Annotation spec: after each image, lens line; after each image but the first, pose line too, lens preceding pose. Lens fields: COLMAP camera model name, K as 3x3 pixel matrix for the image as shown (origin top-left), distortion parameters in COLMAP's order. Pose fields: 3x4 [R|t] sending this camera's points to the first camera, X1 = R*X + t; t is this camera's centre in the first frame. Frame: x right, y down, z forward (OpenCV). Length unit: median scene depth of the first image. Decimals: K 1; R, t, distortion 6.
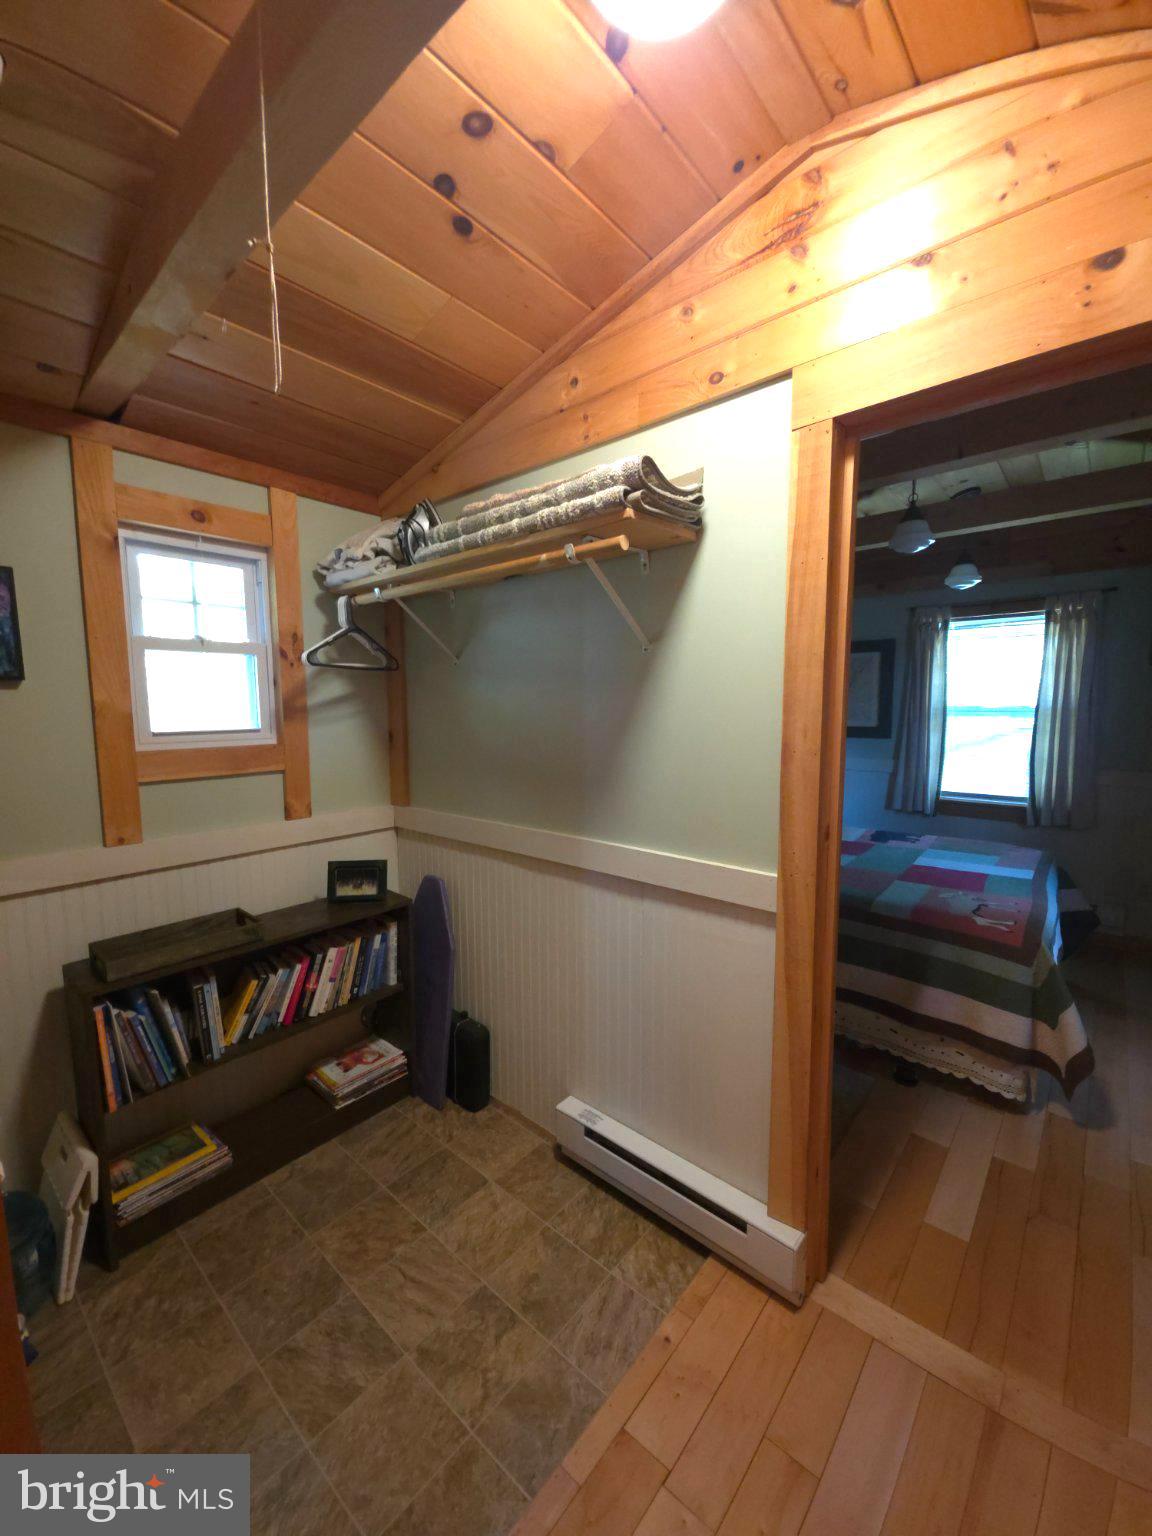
lens RADIAL K [[608.9, 0, 572.5], [0, 608.9, 767.4], [0, 0, 1]] dist [0.016387, -0.010282]
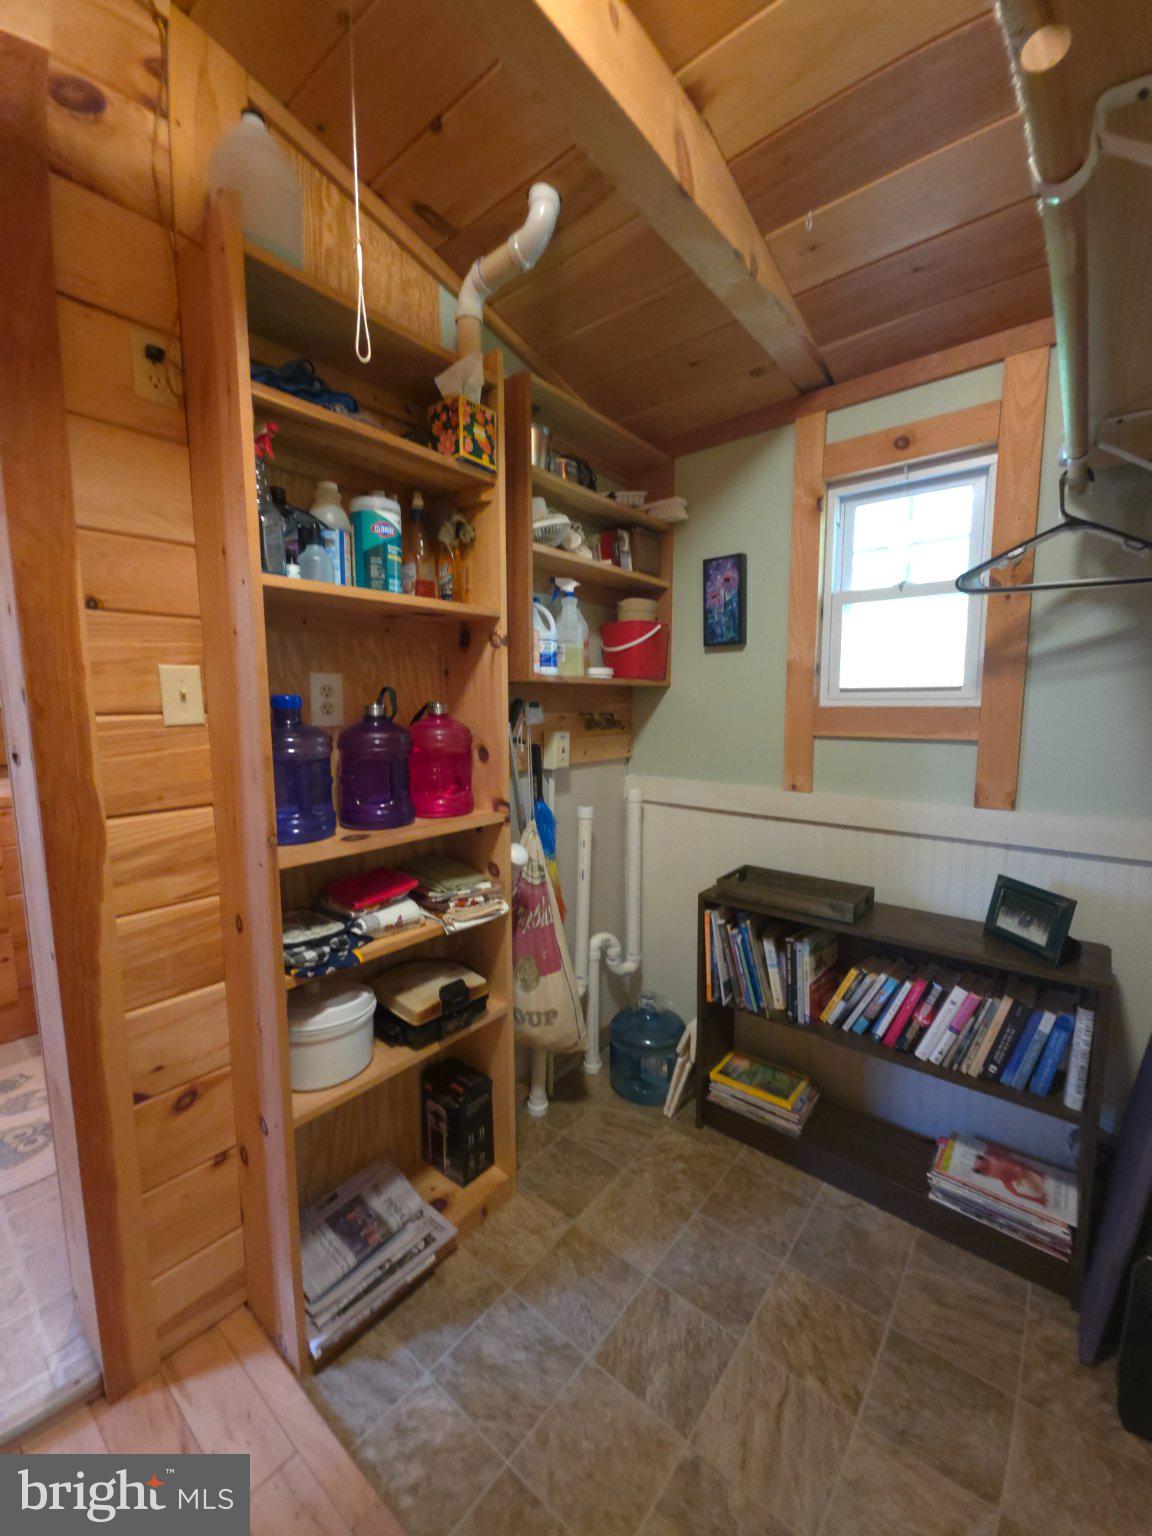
lens RADIAL K [[608.9, 0, 572.5], [0, 608.9, 767.4], [0, 0, 1]] dist [0.016387, -0.010282]
pose [[0.026953, 0.114967, -0.993004, 0.291106], [-0.101956, 0.988500, 0.111678, 0.003722], [0.994424, 0.098233, 0.038365, 0.503806]]
